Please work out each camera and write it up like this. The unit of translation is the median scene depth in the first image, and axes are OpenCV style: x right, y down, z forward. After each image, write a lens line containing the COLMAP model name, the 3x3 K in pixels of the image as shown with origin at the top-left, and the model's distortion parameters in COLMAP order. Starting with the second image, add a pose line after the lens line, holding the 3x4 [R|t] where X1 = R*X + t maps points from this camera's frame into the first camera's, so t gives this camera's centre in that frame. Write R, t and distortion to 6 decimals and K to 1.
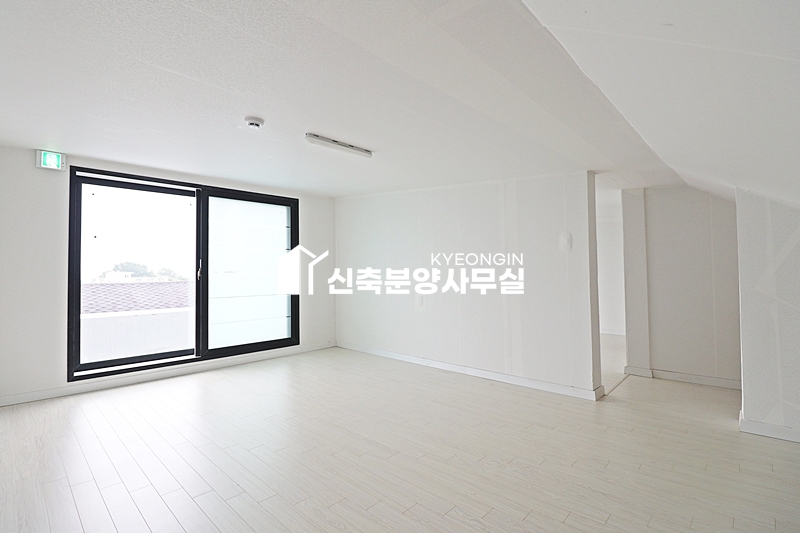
lens RADIAL K [[371.0, 0, 401.3], [0, 371.0, 263.2], [0, 0, 1]] dist [-0.017723, -0.000002]
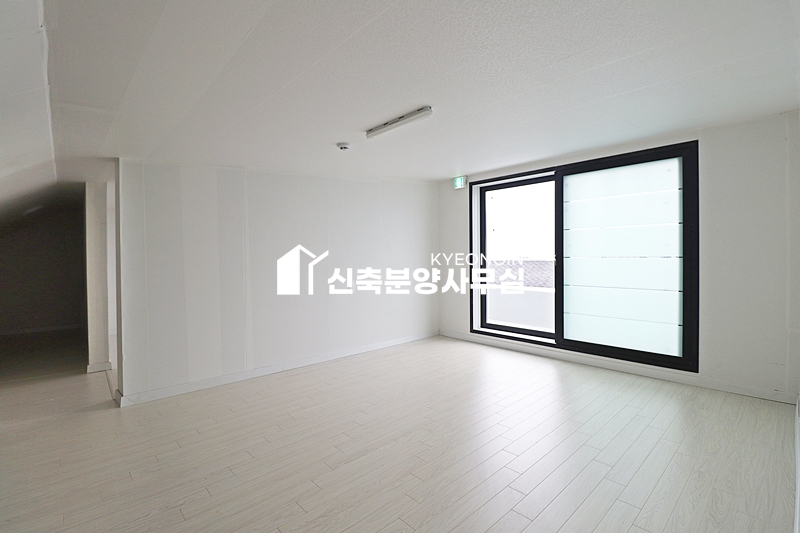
lens RADIAL K [[371.0, 0, 401.3], [0, 371.0, 263.2], [0, 0, 1]] dist [-0.017723, -0.000002]
pose [[-0.070188, 0.033678, -0.996965, 0.452144], [0.035700, 0.998874, 0.031229, -0.005485], [0.996895, -0.033400, -0.071311, 0.656954]]
